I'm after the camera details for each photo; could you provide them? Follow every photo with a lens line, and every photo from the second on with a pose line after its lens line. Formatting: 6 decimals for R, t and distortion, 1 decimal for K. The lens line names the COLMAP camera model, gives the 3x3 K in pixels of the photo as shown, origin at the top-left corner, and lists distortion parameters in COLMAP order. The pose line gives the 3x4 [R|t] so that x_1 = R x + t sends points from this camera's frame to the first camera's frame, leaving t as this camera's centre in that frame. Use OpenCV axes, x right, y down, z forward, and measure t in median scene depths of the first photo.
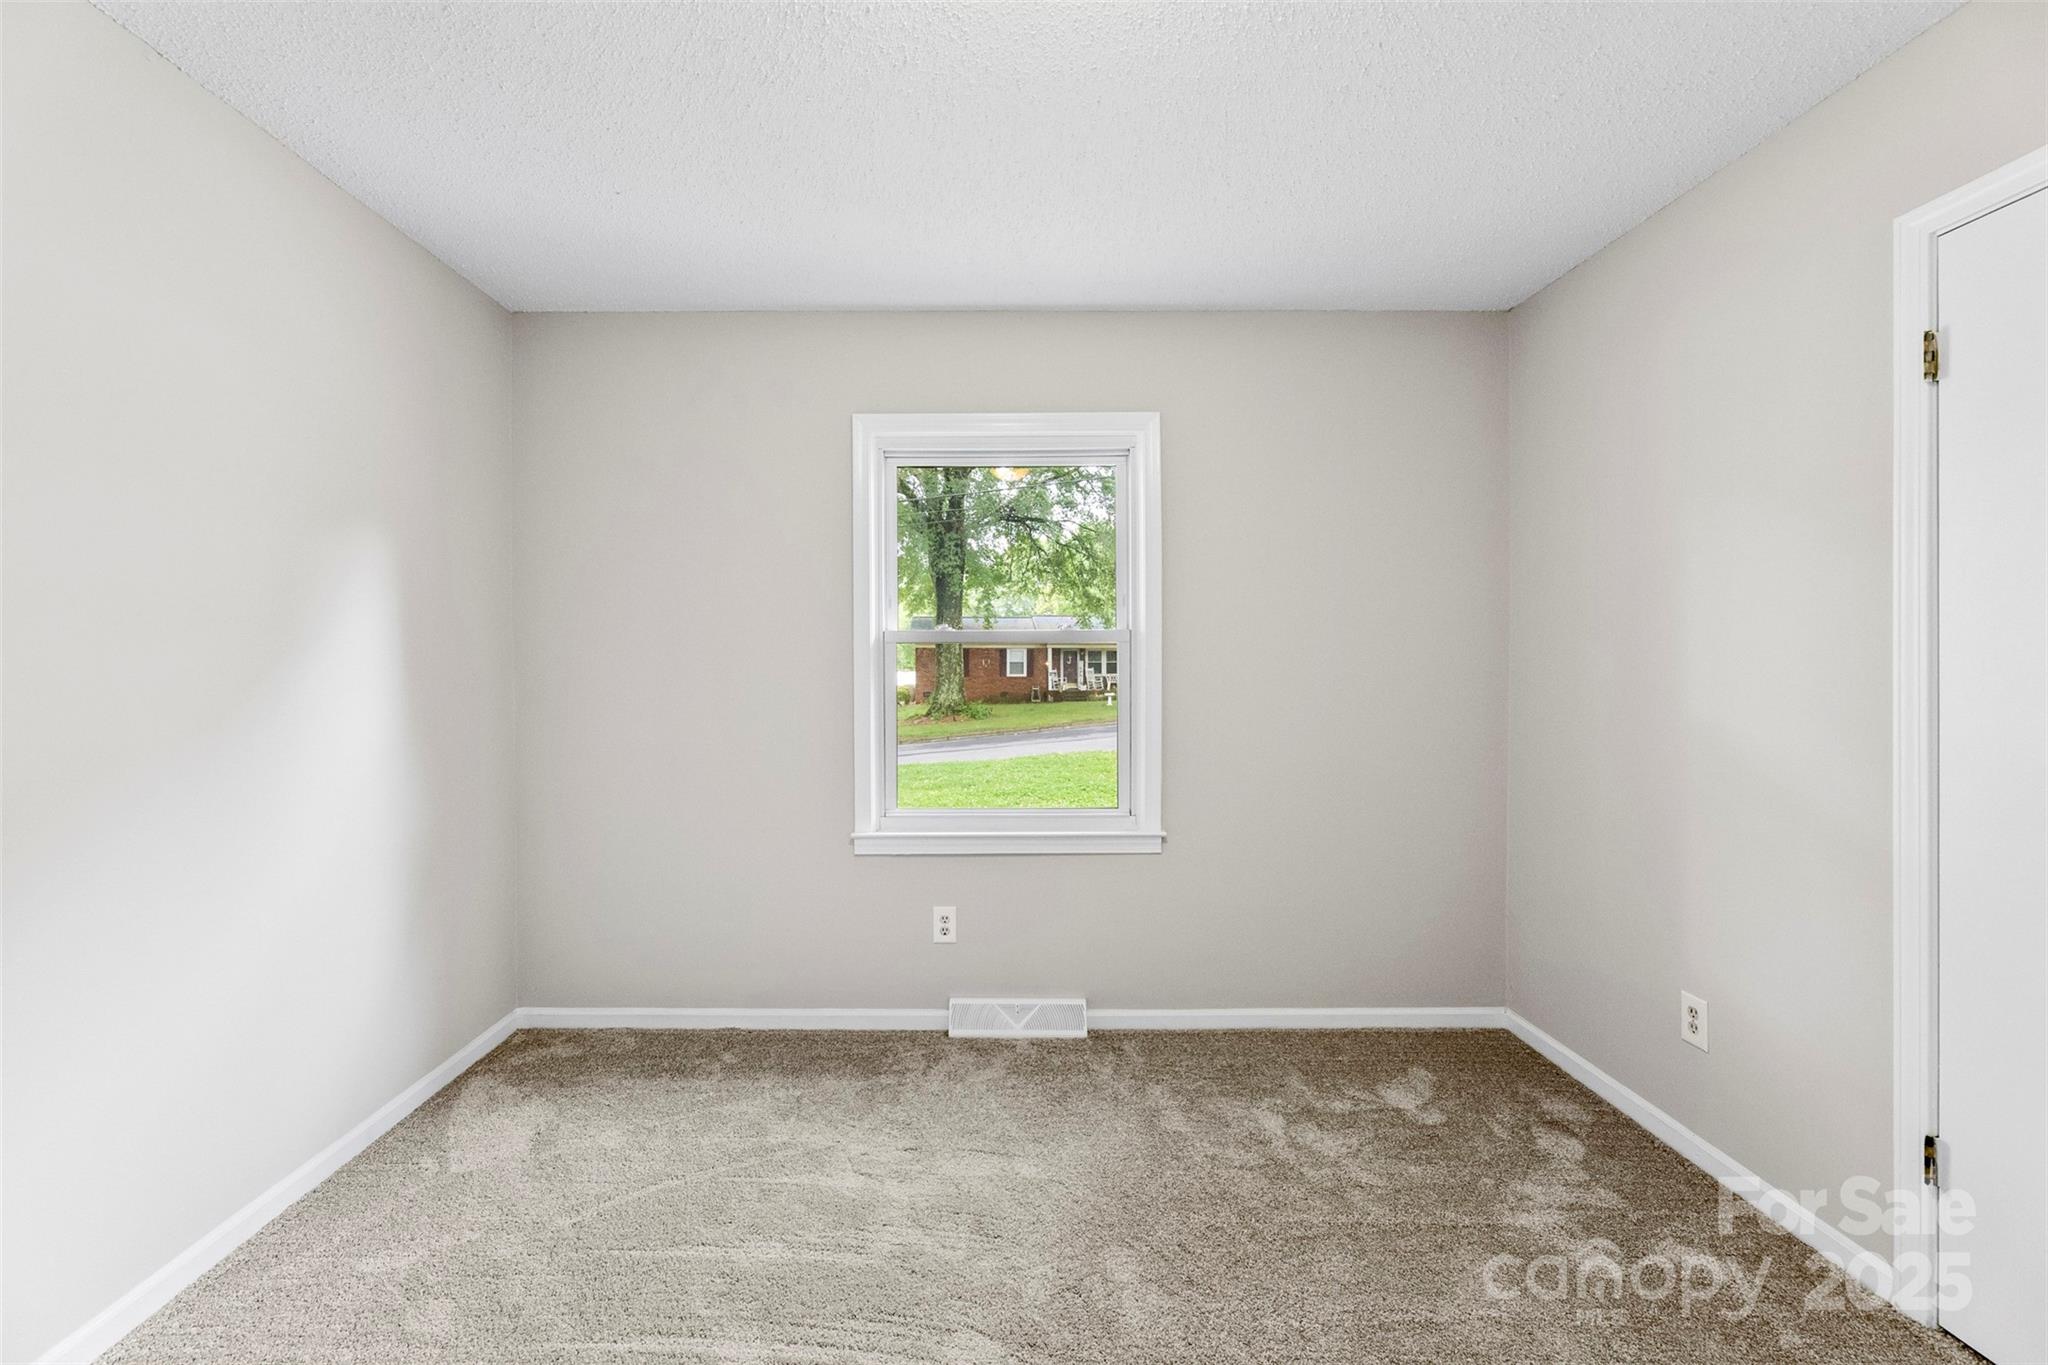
lens RADIAL K [[859.5, 0, 1026.5], [0, 859.5, 666.8], [0, 0, 1]] dist [-0.001675, -0.000303]
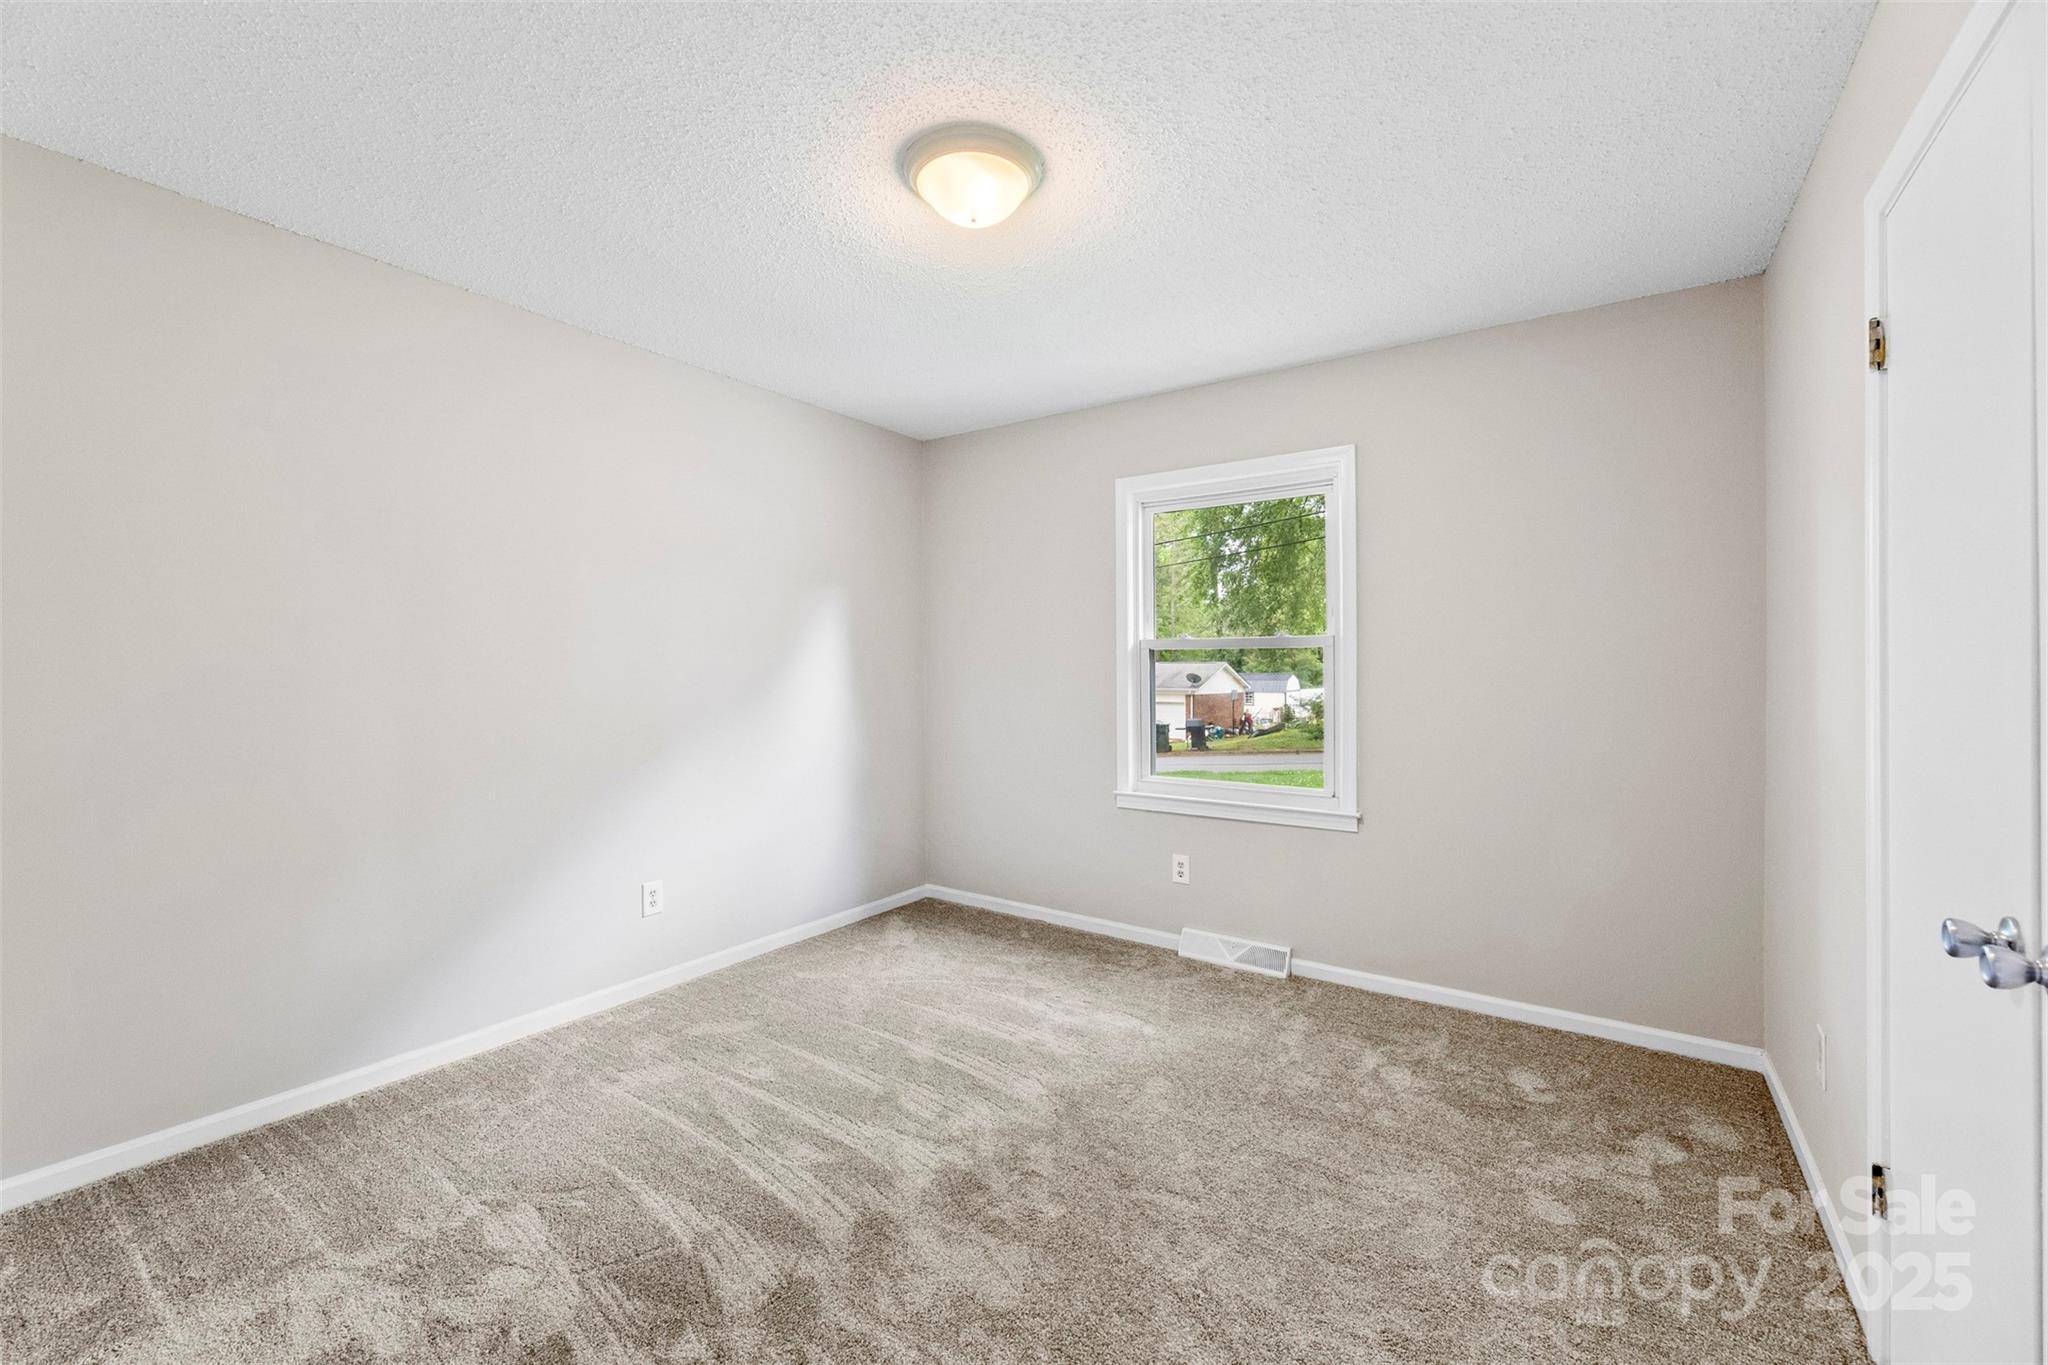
lens RADIAL K [[827.8, 0, 1016.0], [0, 827.8, 670.5], [0, 0, 1]] dist [0.000645, -0.000154]
pose [[0.822758, 0.005035, -0.568370, 0.442317], [-0.002154, 0.999981, 0.005741, -0.002003], [0.568388, -0.003499, 0.822753, -0.166893]]
